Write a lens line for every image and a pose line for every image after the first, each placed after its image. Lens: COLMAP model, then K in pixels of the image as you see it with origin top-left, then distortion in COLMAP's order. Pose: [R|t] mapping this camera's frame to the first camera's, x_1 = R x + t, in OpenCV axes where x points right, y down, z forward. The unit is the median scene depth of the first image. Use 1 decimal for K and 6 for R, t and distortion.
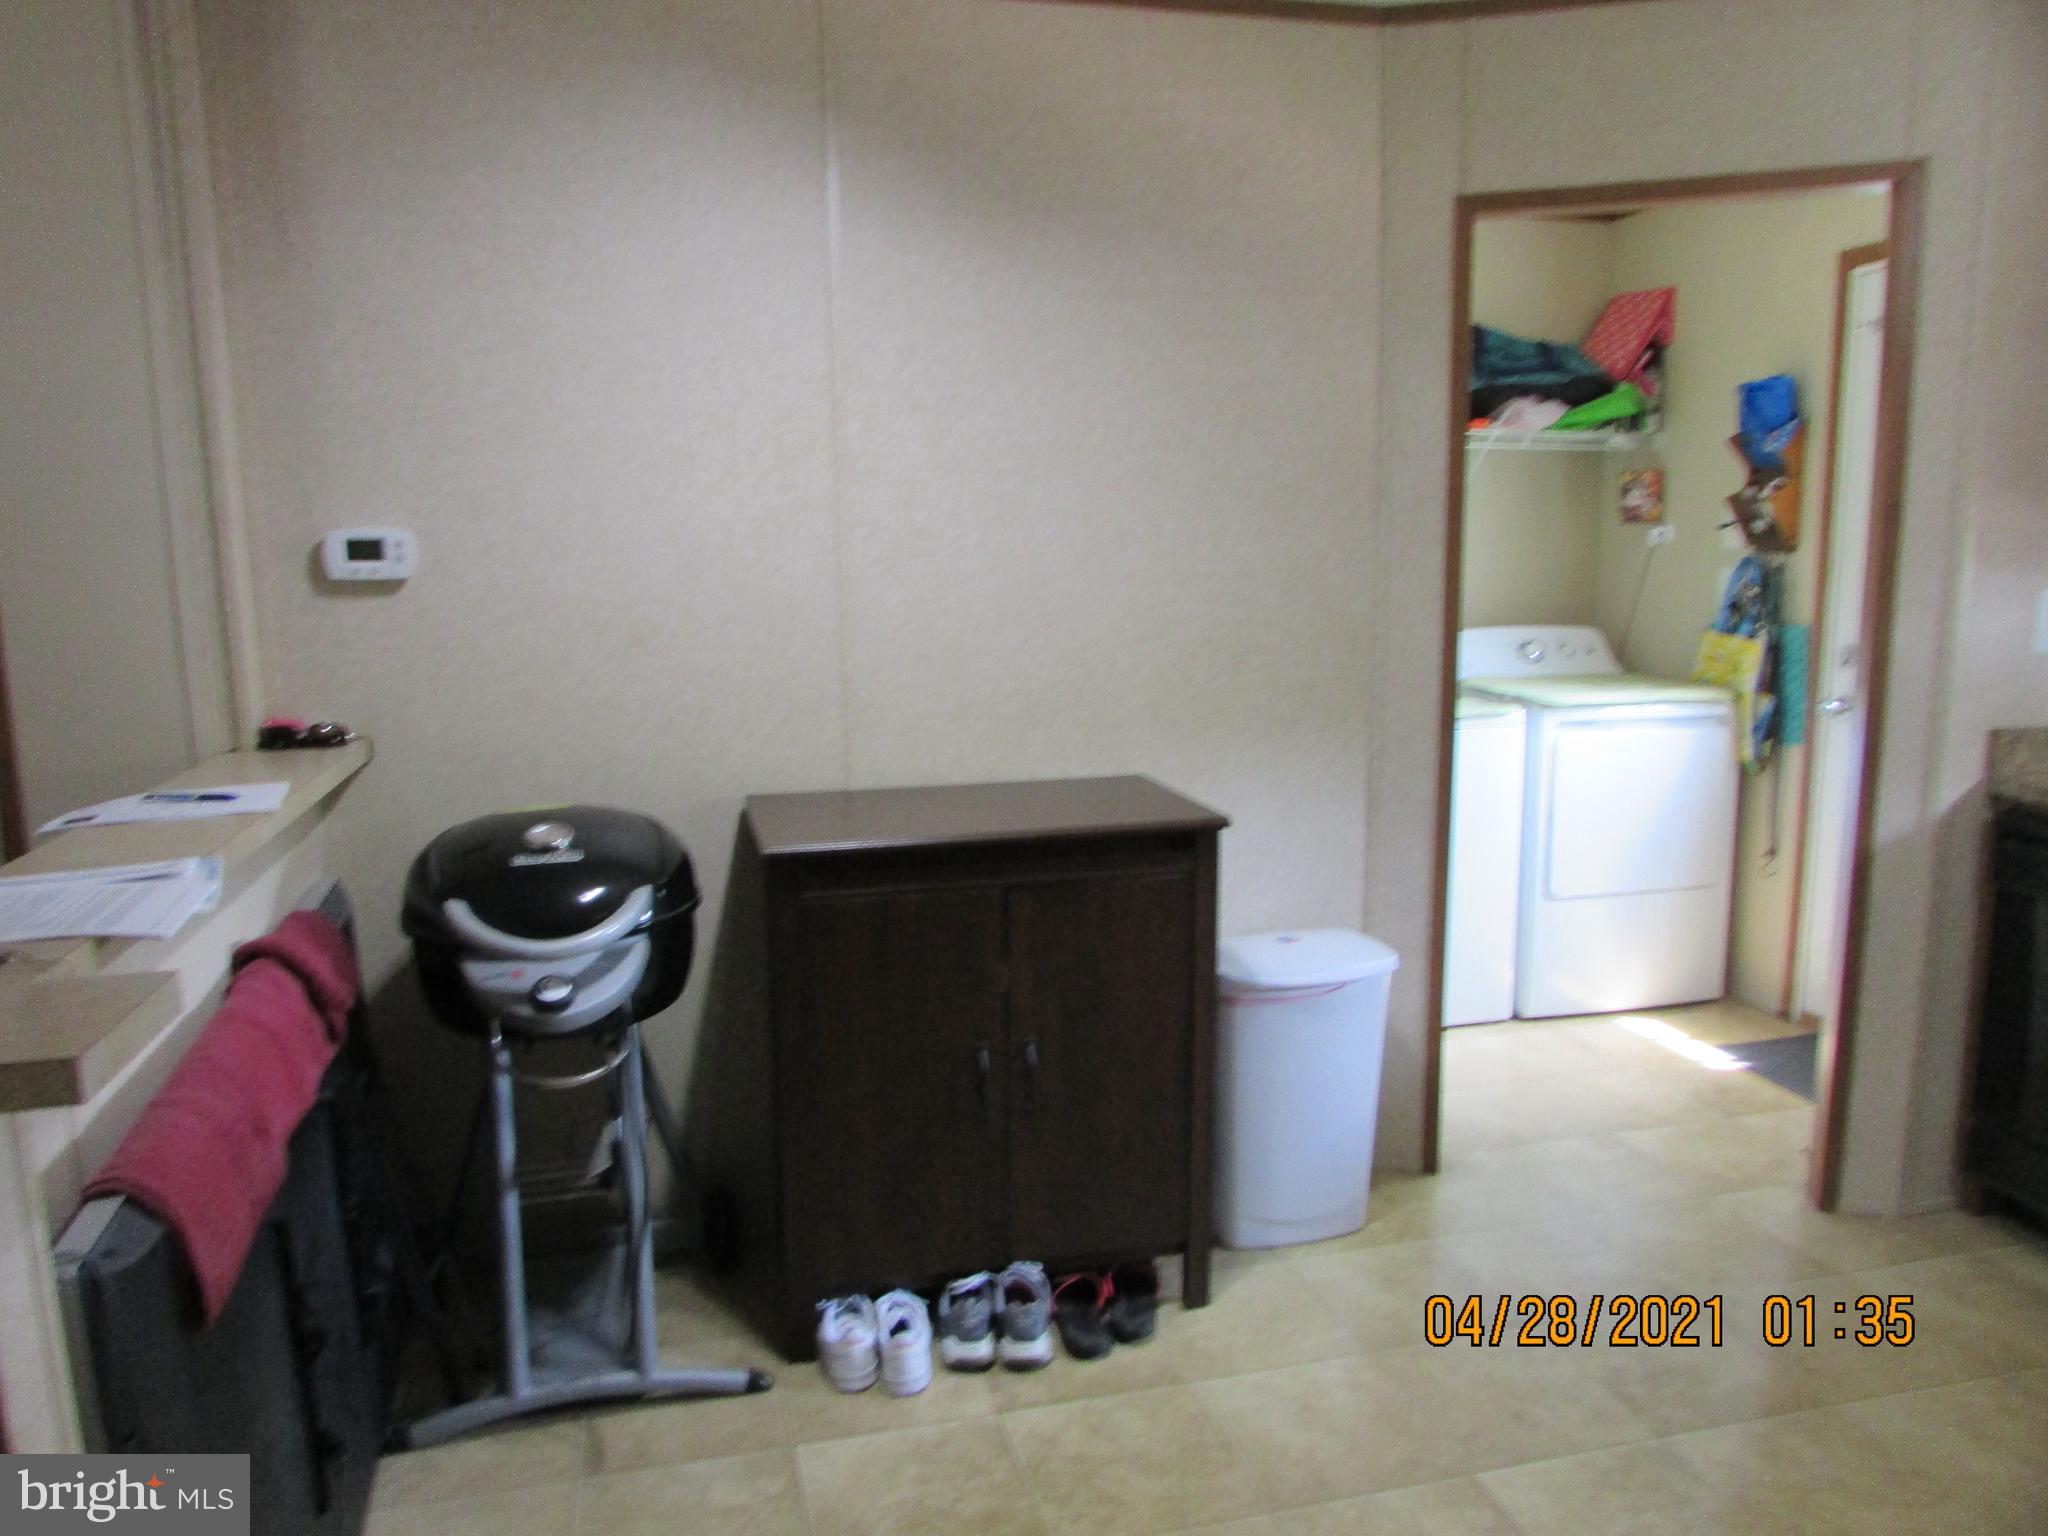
lens RADIAL K [[1448.6, 0, 1032.0], [0, 1448.6, 768.2], [0, 0, 1]] dist [-0.032120, 0.009881]
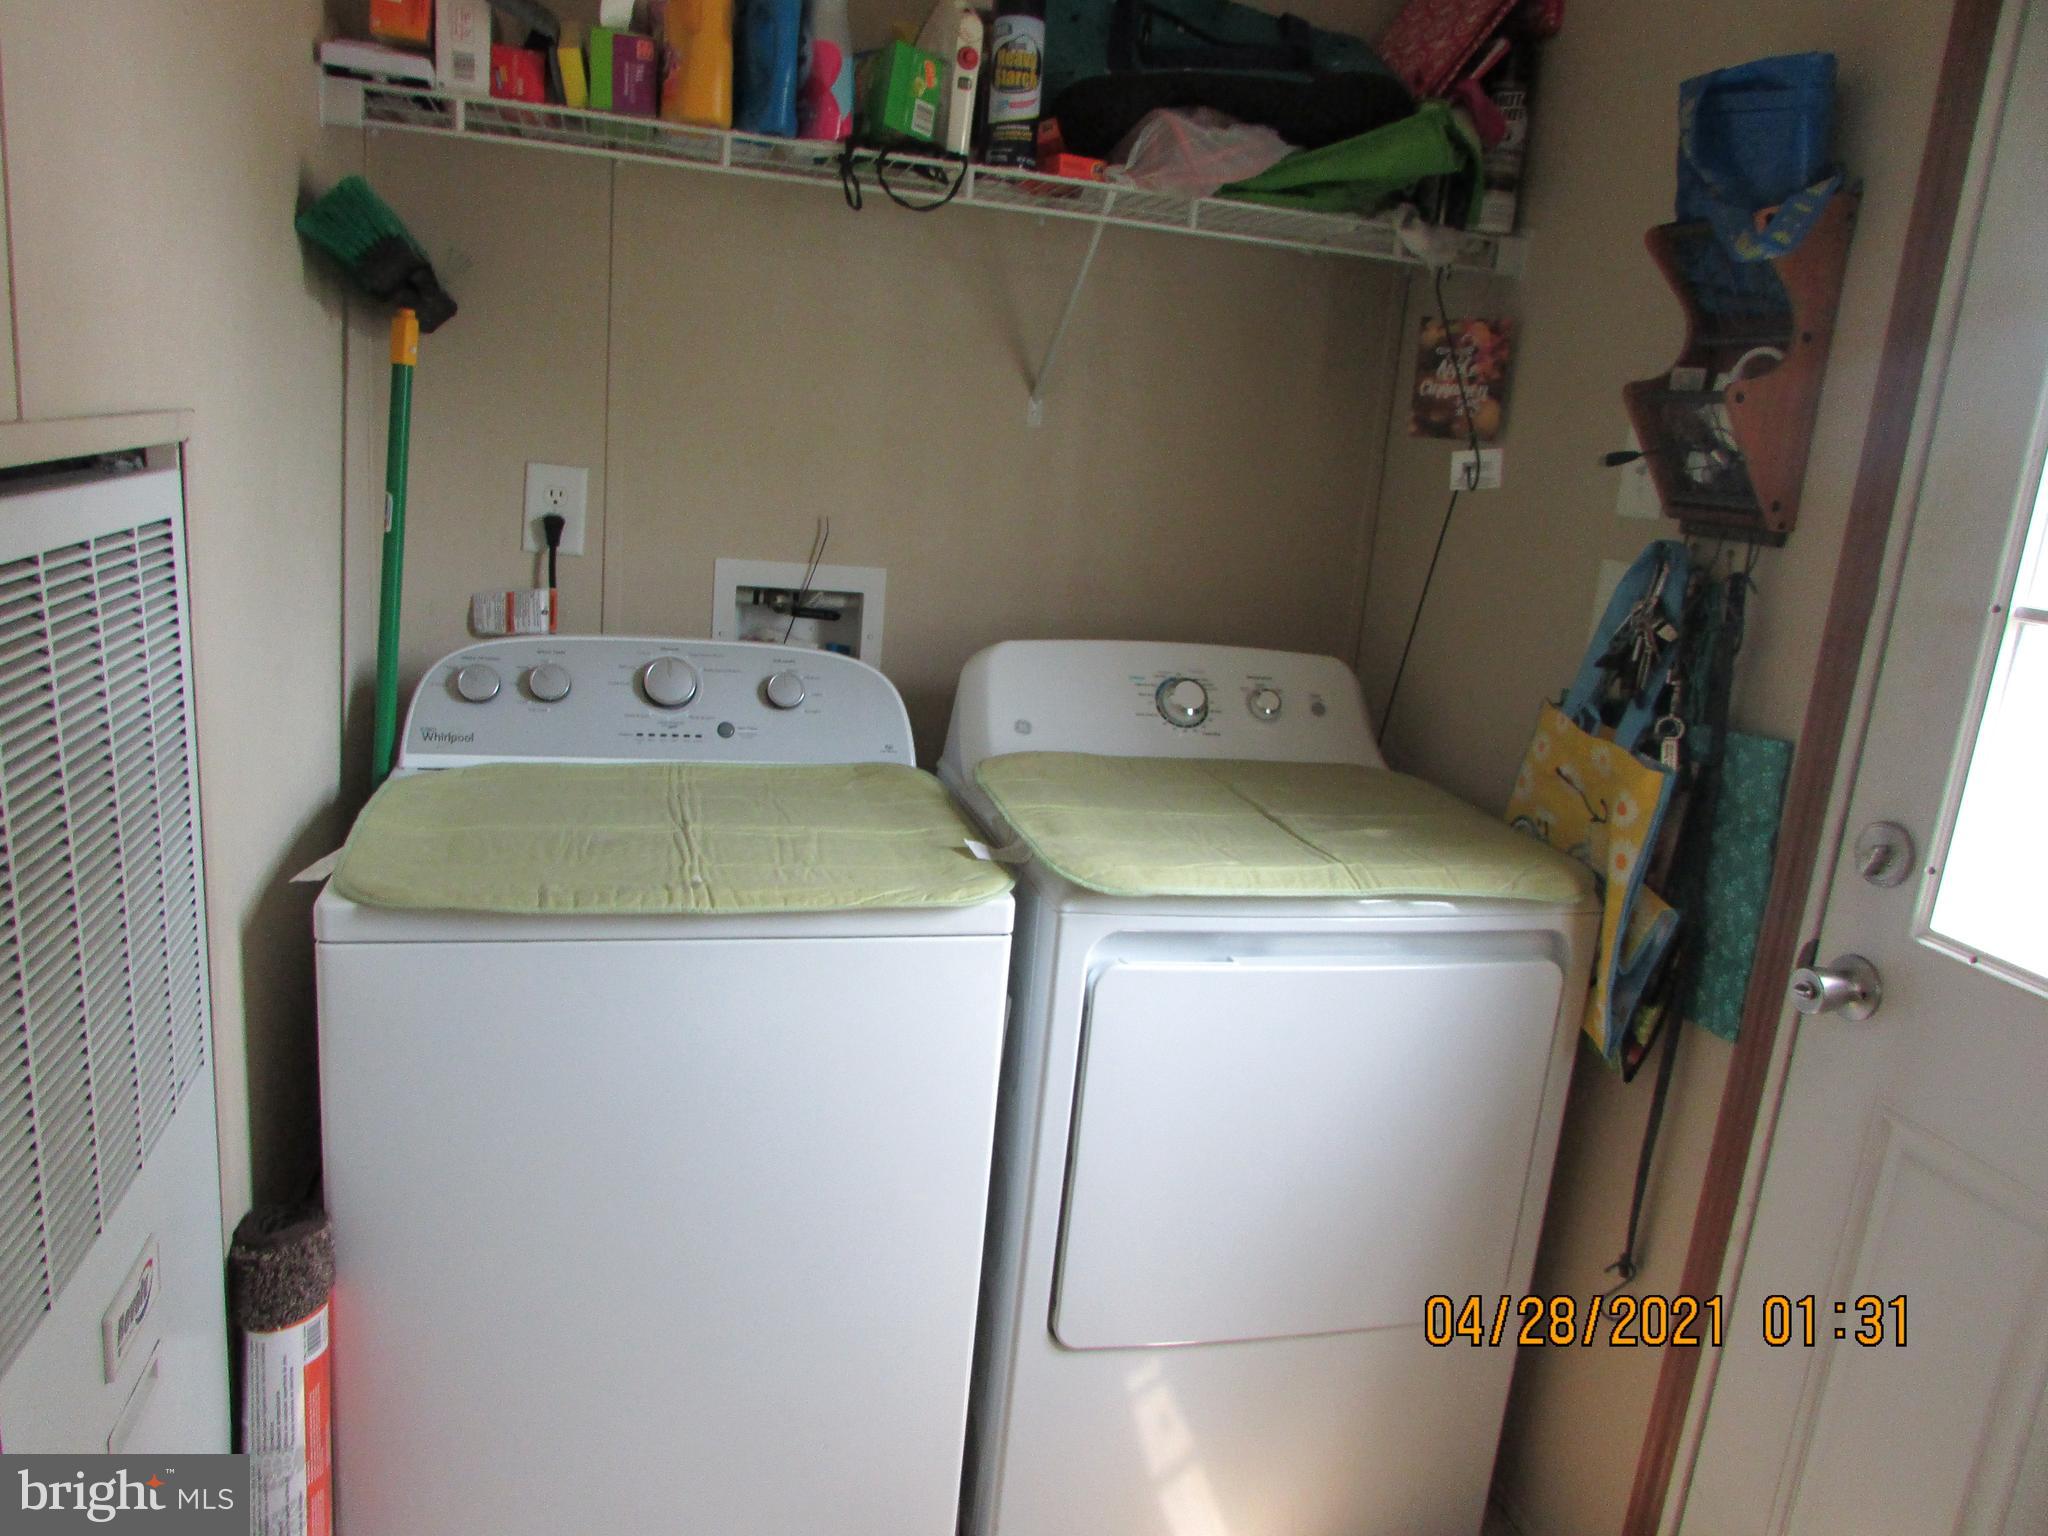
lens RADIAL K [[1448.6, 0, 1014.1], [0, 1448.6, 762.9], [0, 0, 1]] dist [-0.032120, 0.009881]
pose [[0.995210, 0.095939, 0.018772, 0.322206], [-0.097015, 0.992902, 0.068808, -0.098215], [-0.012037, -0.070299, 0.997453, 0.609379]]
